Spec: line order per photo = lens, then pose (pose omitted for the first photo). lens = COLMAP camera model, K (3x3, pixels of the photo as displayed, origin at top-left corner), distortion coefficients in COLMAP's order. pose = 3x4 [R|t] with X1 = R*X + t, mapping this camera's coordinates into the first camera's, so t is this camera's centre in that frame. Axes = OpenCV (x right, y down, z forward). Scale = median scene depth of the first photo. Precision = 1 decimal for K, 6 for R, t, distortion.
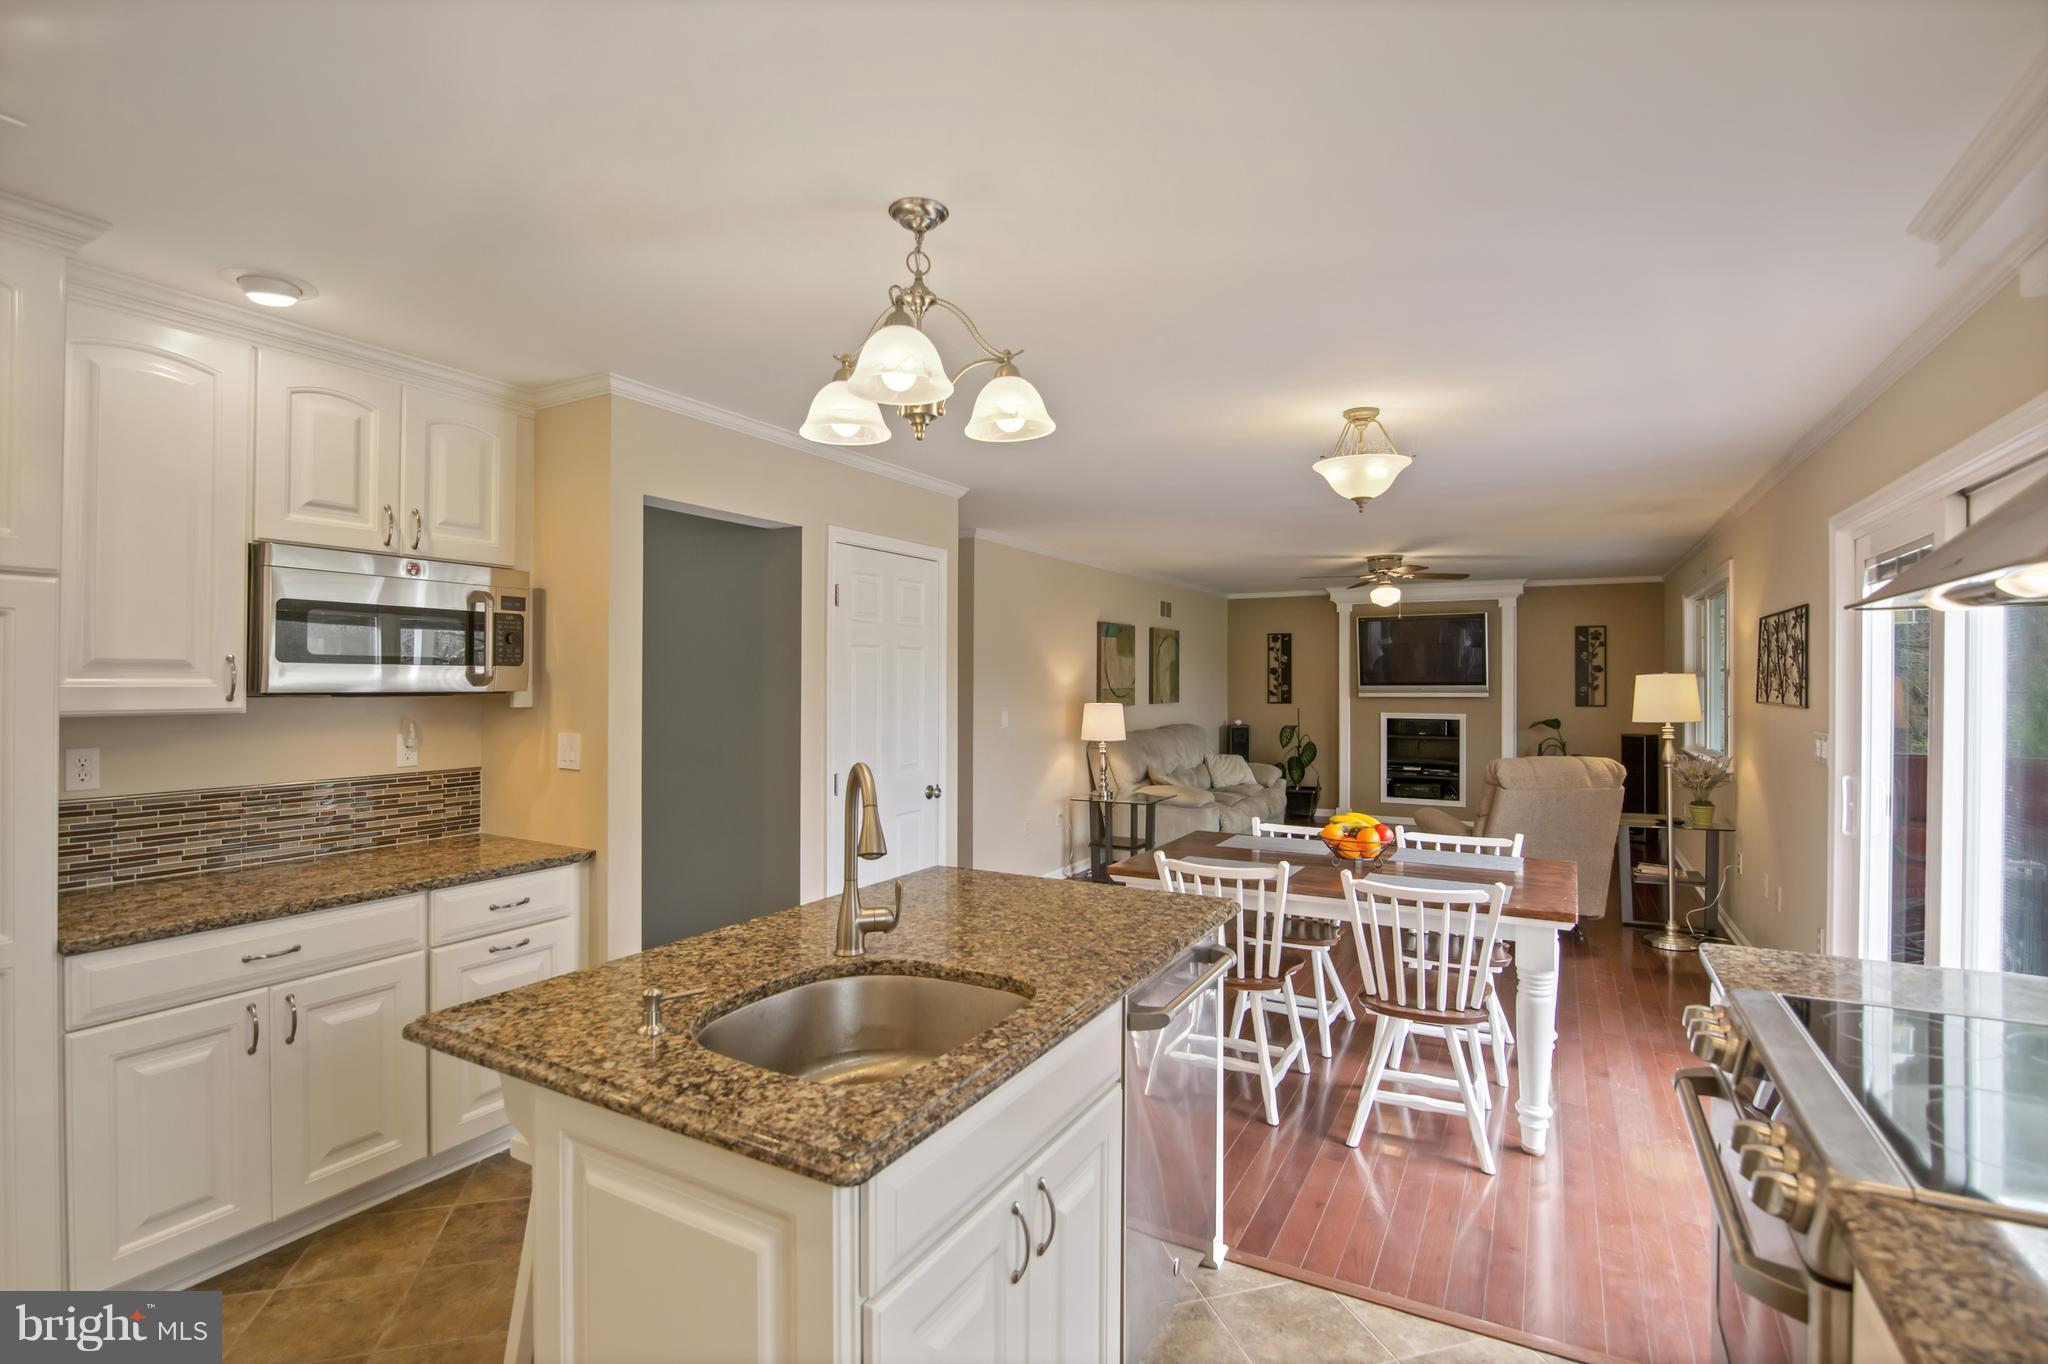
lens RADIAL K [[1005.4, 0, 1029.2], [0, 1005.4, 682.6], [0, 0, 1]] dist [-0.002799, -0.000573]
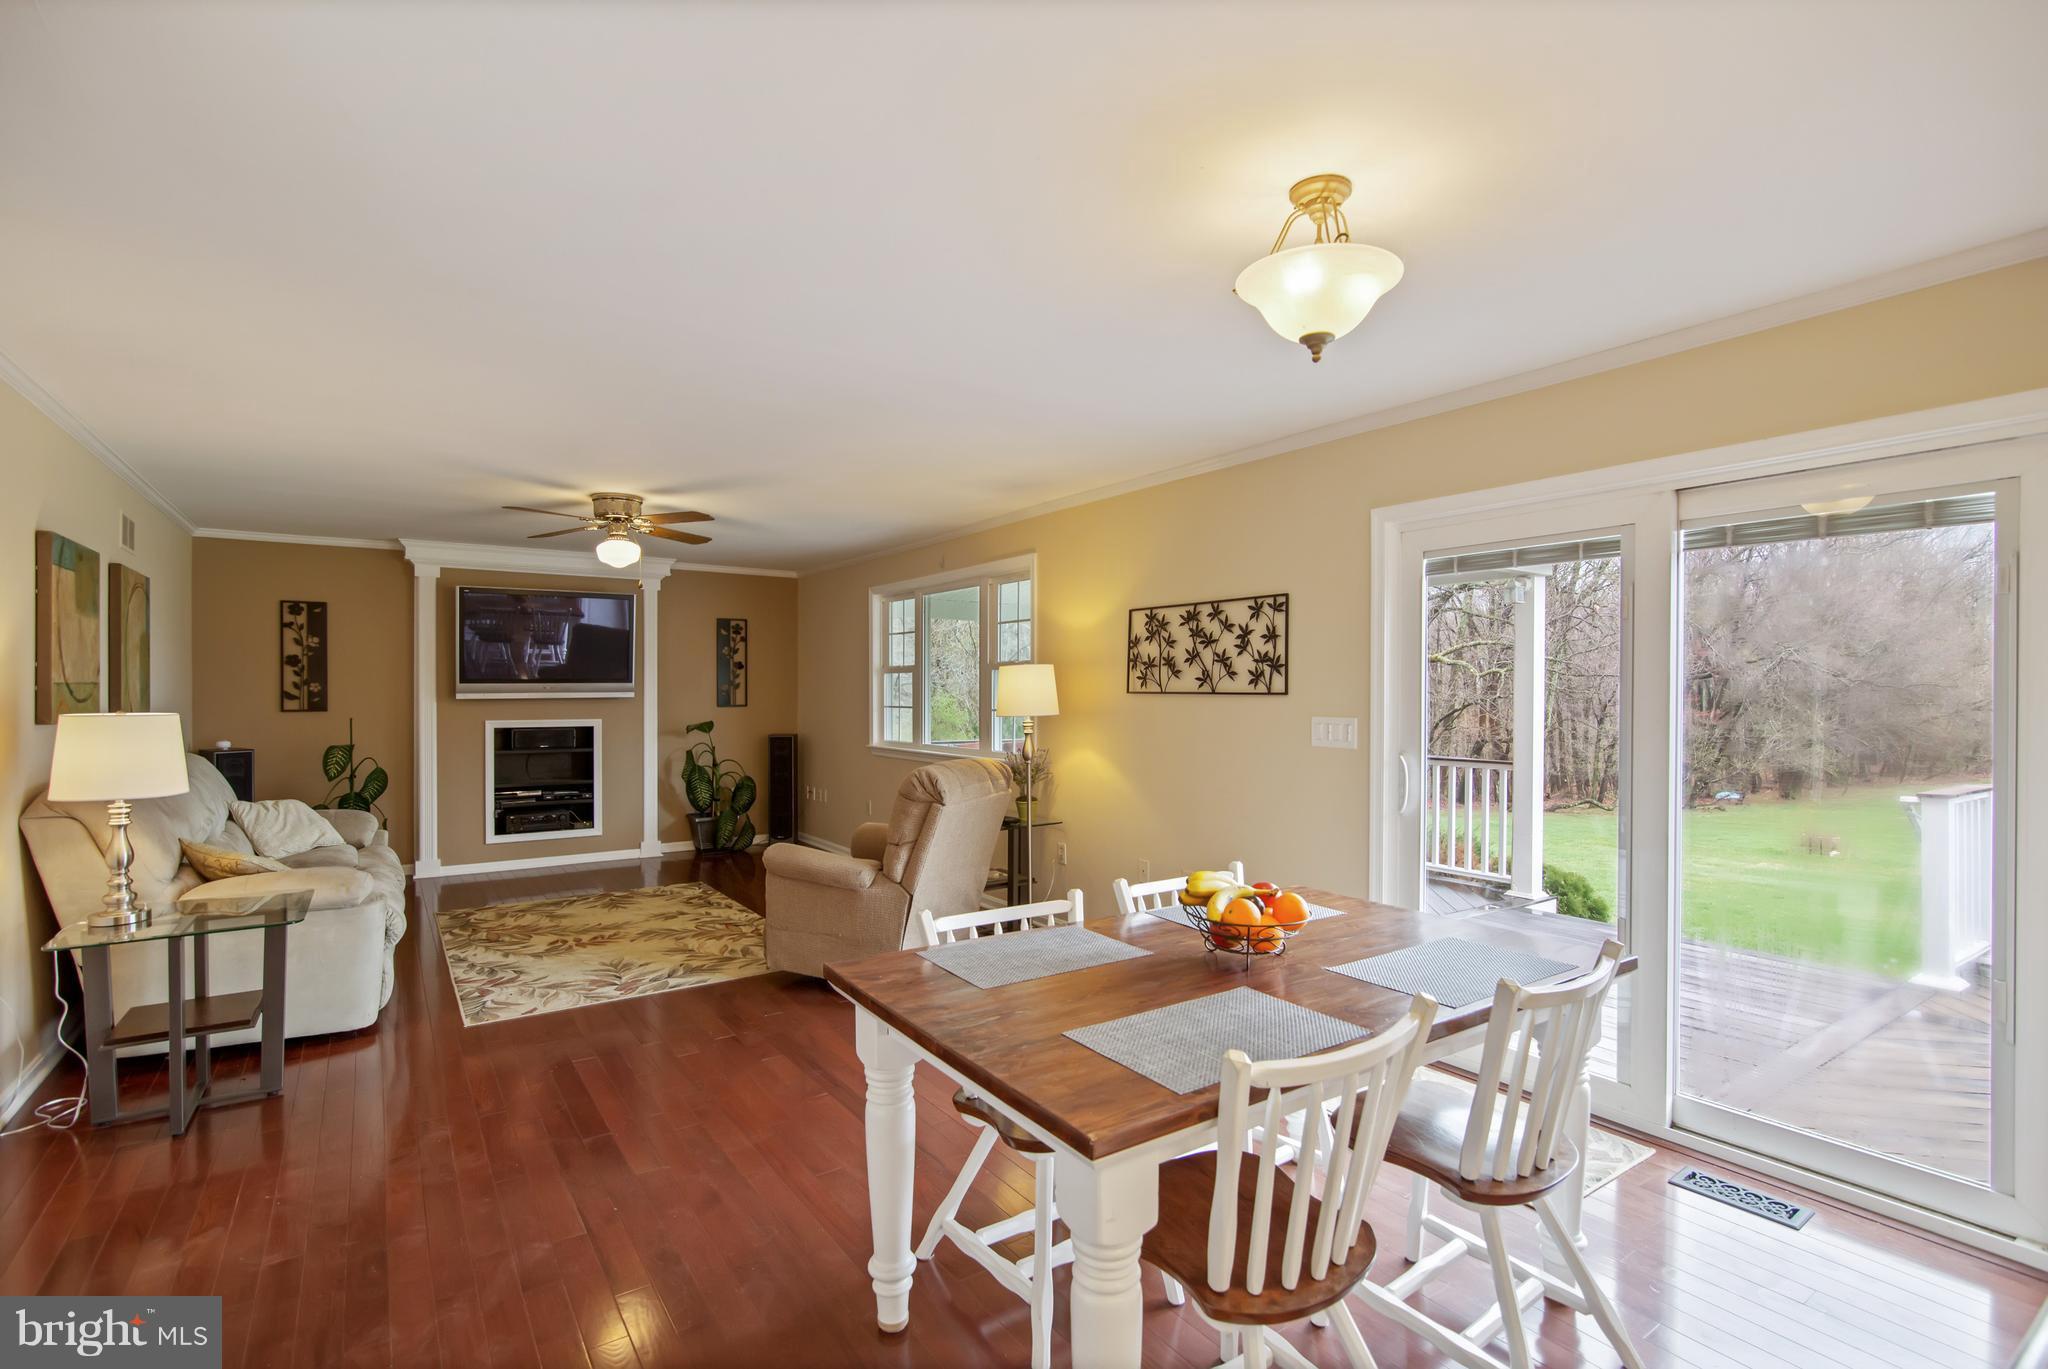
lens RADIAL K [[947.8, 0, 1030.7], [0, 947.8, 691.4], [0, 0, 1]] dist [-0.000354, -0.000209]
pose [[0.438487, -0.002453, 0.898734, -0.098218], [0.002730, 0.999995, 0.001398, 0.009472], [-0.898733, 0.001841, 0.438492, 0.370153]]
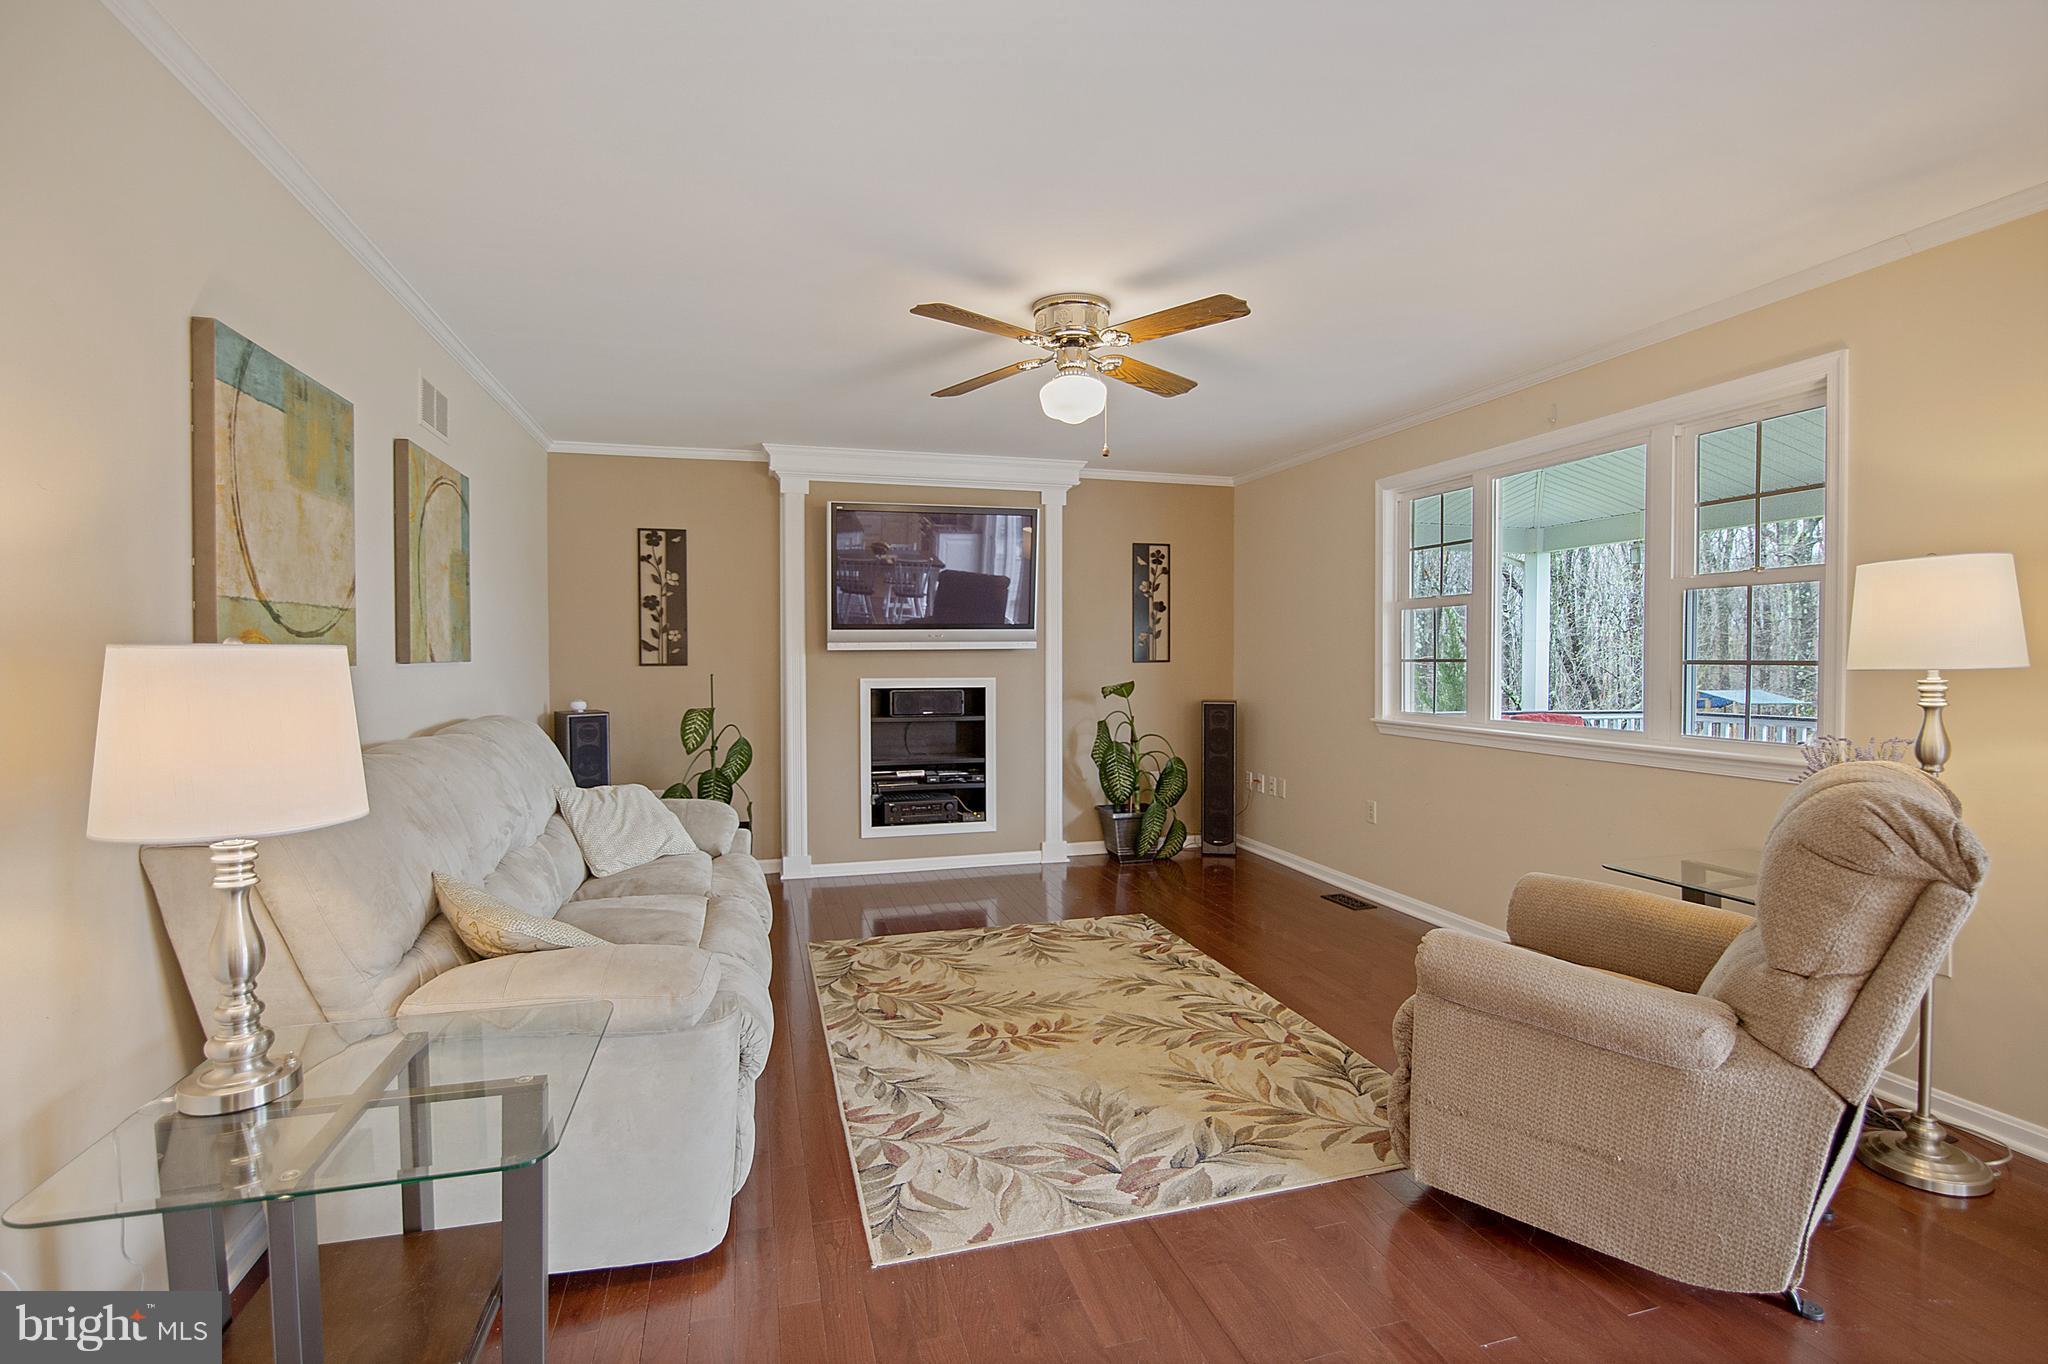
lens RADIAL K [[942.0, 0, 1012.6], [0, 942.0, 669.5], [0, 0, 1]] dist [-0.015834, -0.000633]
pose [[0.708492, -0.013429, 0.705591, 0.042608], [0.005846, 0.999896, 0.013161, 0.019575], [-0.705695, -0.005199, 0.708497, 0.607028]]
